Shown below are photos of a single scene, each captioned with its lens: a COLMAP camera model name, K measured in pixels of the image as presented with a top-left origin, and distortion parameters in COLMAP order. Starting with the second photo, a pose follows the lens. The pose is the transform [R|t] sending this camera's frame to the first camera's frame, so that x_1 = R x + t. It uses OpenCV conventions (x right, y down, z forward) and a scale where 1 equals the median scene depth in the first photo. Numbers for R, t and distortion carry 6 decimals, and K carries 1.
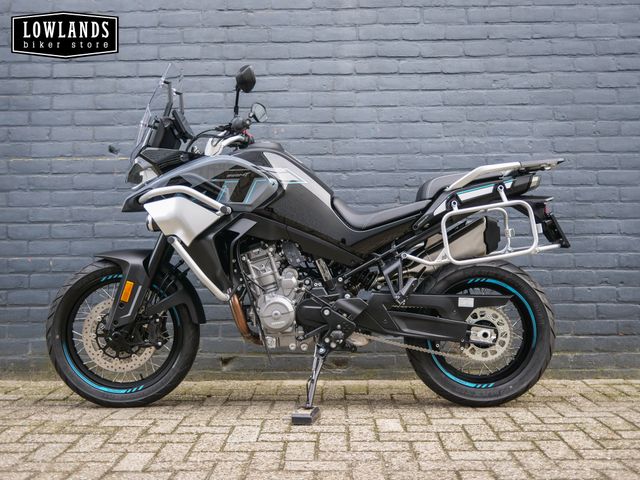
lens RADIAL K [[735.1, 0, 319.5], [0, 735.1, 243.3], [0, 0, 1]] dist [-0.001481, 0.000000]
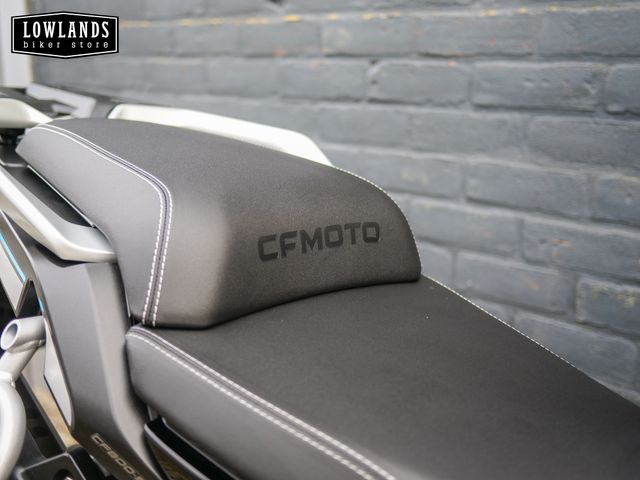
lens RADIAL K [[735.1, 0, 317.0], [0, 735.1, 243.5], [0, 0, 1]] dist [-0.001481, 0.000000]
pose [[0.781174, 0.163329, -0.602570, -0.001208], [0.000038, 0.965160, 0.261660, -0.103184], [0.624313, -0.204425, 0.753952, 0.697698]]
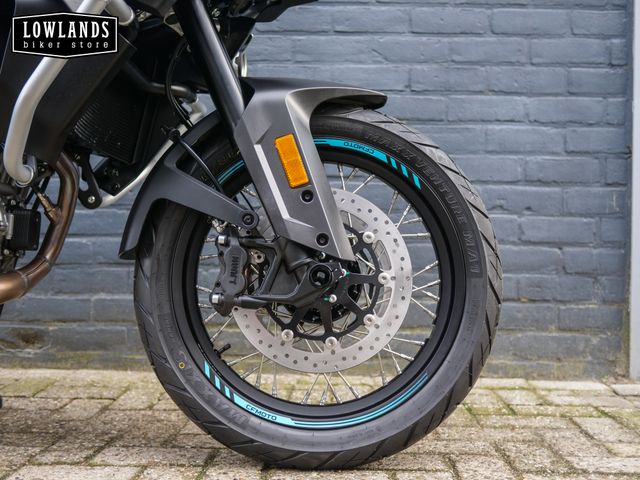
lens RADIAL K [[735.1, 0, 324.9], [0, 735.1, 240.4], [0, 0, 1]] dist [-0.001481, 0.000000]
pose [[0.999707, 0.023786, -0.004484, 0.257804], [-0.023689, 0.999510, 0.020483, 0.069775], [0.004969, -0.020370, 0.999780, 0.434149]]
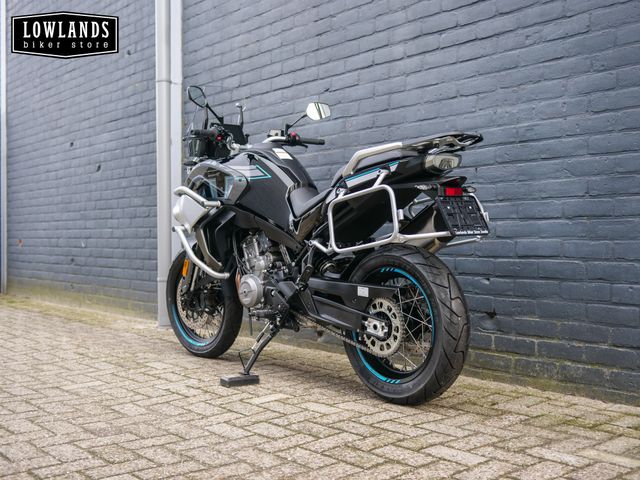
lens RADIAL K [[735.1, 0, 319.2], [0, 735.1, 239.5], [0, 0, 1]] dist [-0.001481, 0.000000]
pose [[0.667911, 0.007412, -0.744204, 0.716226], [0.012167, 0.999708, 0.020876, -0.007723], [0.744142, -0.022998, 0.667626, 0.251236]]
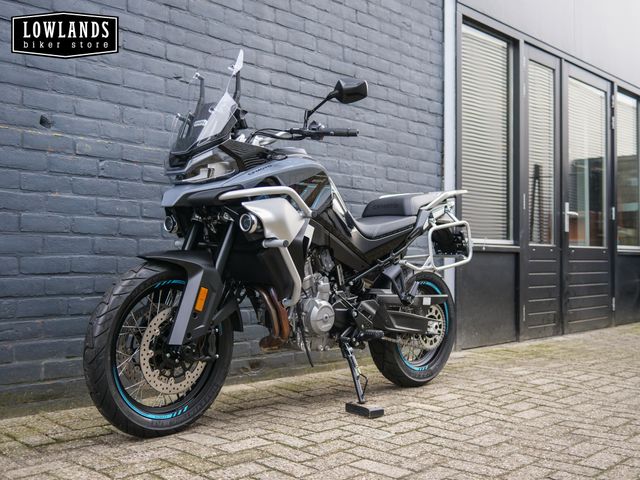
lens RADIAL K [[735.1, 0, 320.1], [0, 735.1, 238.8], [0, 0, 1]] dist [-0.001481, 0.000000]
pose [[0.668521, 0.036882, 0.742778, -0.676950], [-0.031879, 0.999273, -0.020926, 0.006103], [-0.743010, -0.009689, 0.669211, 0.253268]]
